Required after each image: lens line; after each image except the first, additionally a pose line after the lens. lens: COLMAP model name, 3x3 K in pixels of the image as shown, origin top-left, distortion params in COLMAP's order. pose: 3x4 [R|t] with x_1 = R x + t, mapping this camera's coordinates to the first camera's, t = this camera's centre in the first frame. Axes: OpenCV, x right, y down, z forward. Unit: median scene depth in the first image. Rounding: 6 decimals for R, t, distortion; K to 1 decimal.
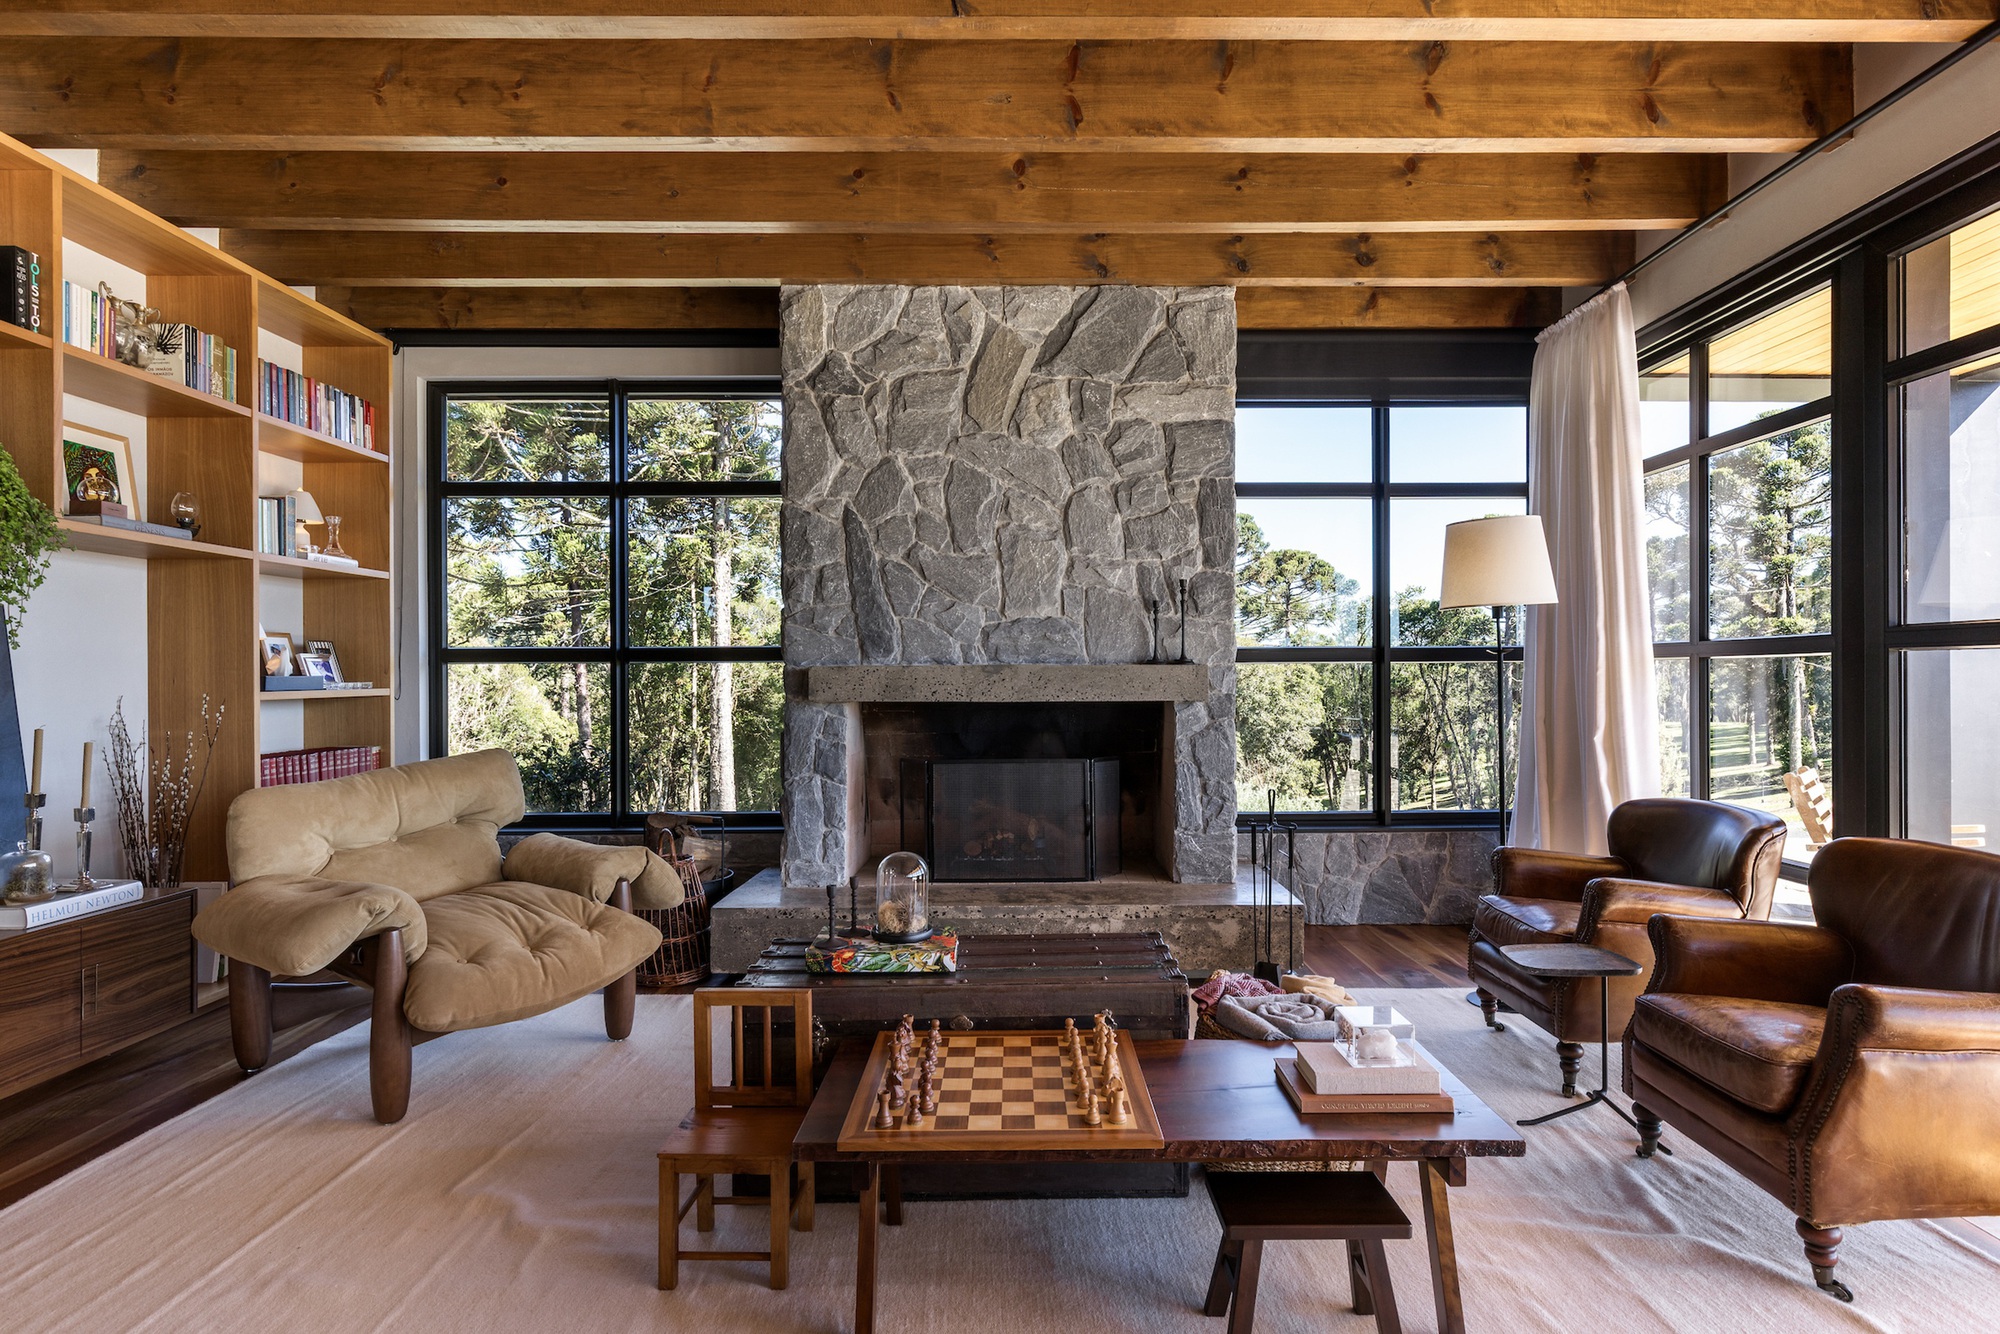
lens RADIAL K [[1034.5, 0, 1014.3], [0, 1034.5, 672.9], [0, 0, 1]] dist [-0.002856, -0.001571]
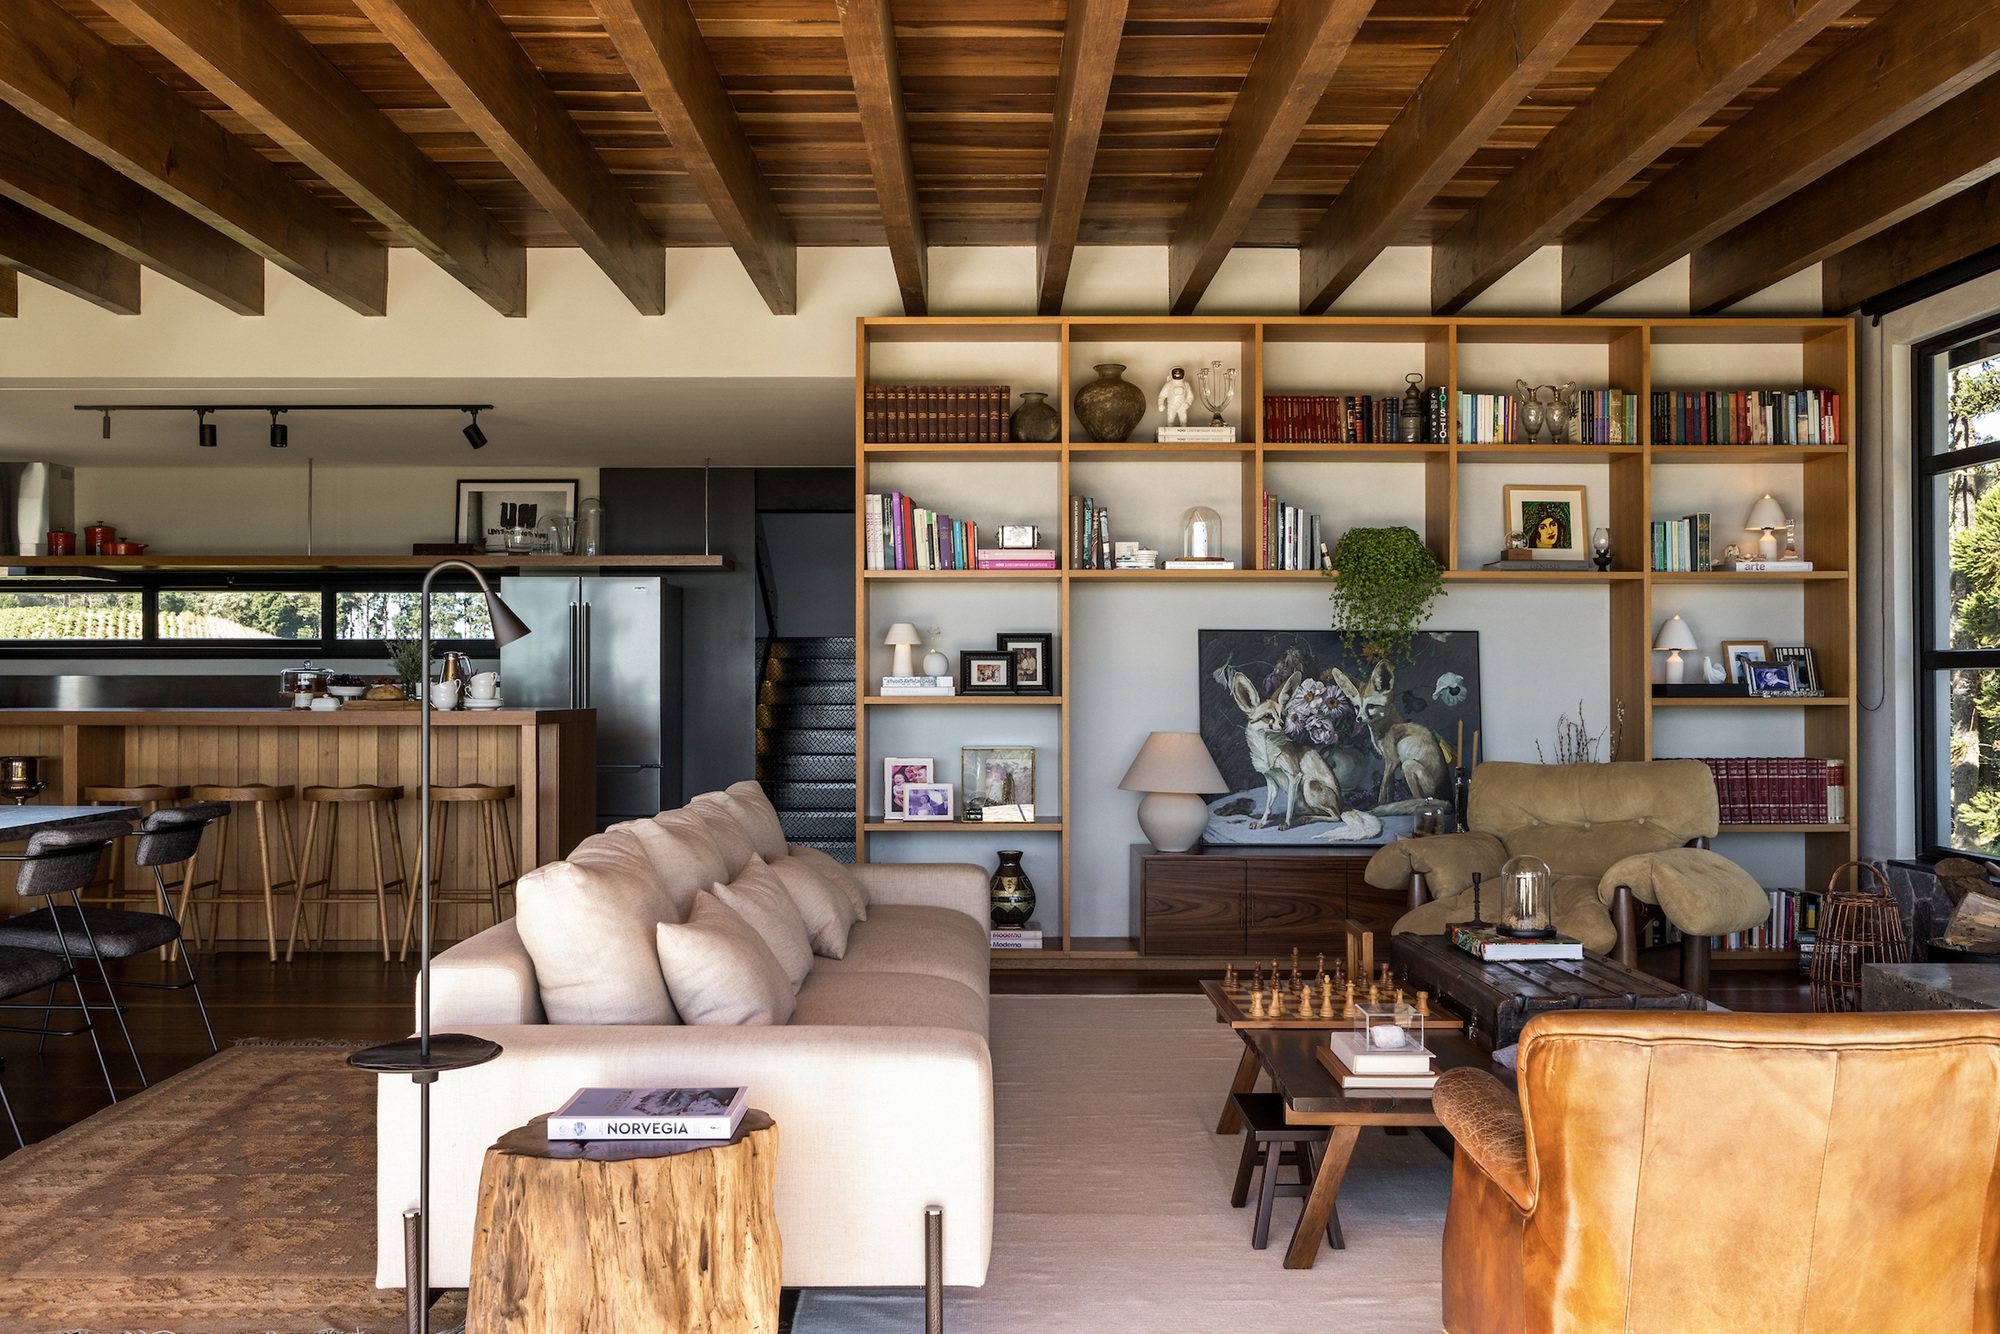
lens RADIAL K [[1642.2, 0, 1004.1], [0, 1642.2, 657.5], [0, 0, 1]] dist [-0.006497, 0.004041]
pose [[-0.012599, -0.005660, -0.999905, 0.929644], [-0.001153, 0.999983, -0.005646, -0.012689], [0.999920, 0.001082, -0.012605, 0.292301]]
